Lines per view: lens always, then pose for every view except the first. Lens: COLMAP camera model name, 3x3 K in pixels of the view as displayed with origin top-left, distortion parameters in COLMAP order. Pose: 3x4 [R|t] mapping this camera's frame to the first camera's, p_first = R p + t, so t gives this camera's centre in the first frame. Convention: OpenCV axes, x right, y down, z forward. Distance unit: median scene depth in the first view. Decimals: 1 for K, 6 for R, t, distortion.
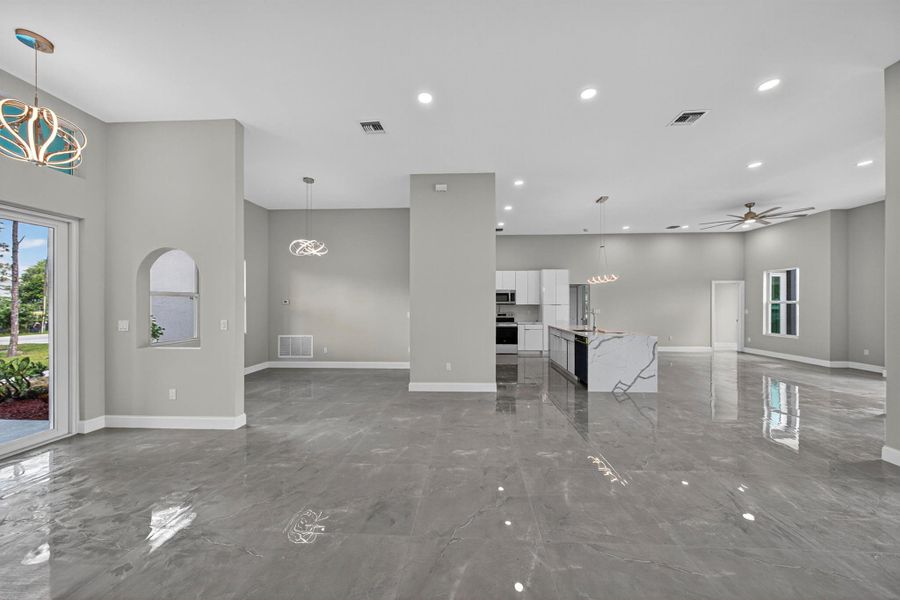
lens RADIAL K [[291.9, 0, 452.1], [0, 291.9, 306.2], [0, 0, 1]] dist [-0.000527, -0.000032]
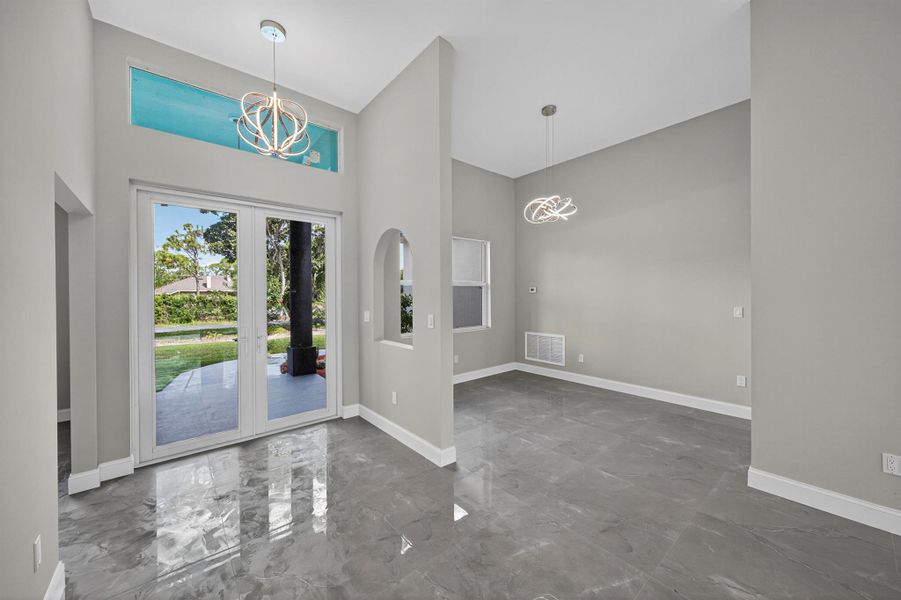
lens RADIAL K [[336.1, 0, 457.4], [0, 336.1, 294.3], [0, 0, 1]] dist [0.010255, 0.000105]
pose [[0.692435, -0.004793, -0.721464, -0.081570], [0.002749, 0.999988, -0.004005, -0.000256], [0.721475, 0.000790, 0.692440, 0.329651]]
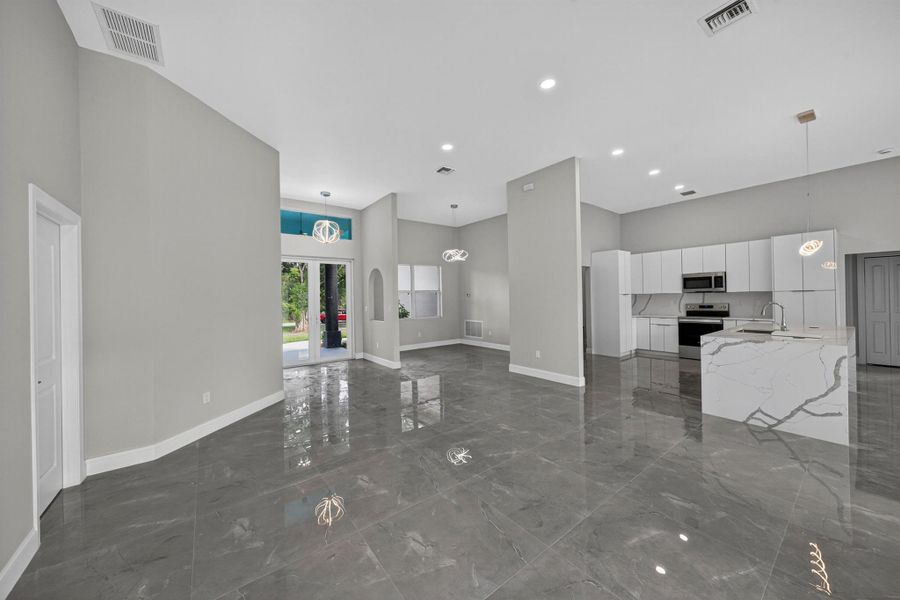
lens RADIAL K [[310.5, 0, 450.1], [0, 310.5, 296.1], [0, 0, 1]] dist [0.001880, 0.000026]
pose [[0.655974, -0.012941, -0.754673, 0.647299], [0.012165, 0.999904, -0.006572, 0.001367], [0.754686, -0.004870, 0.656068, 0.024837]]
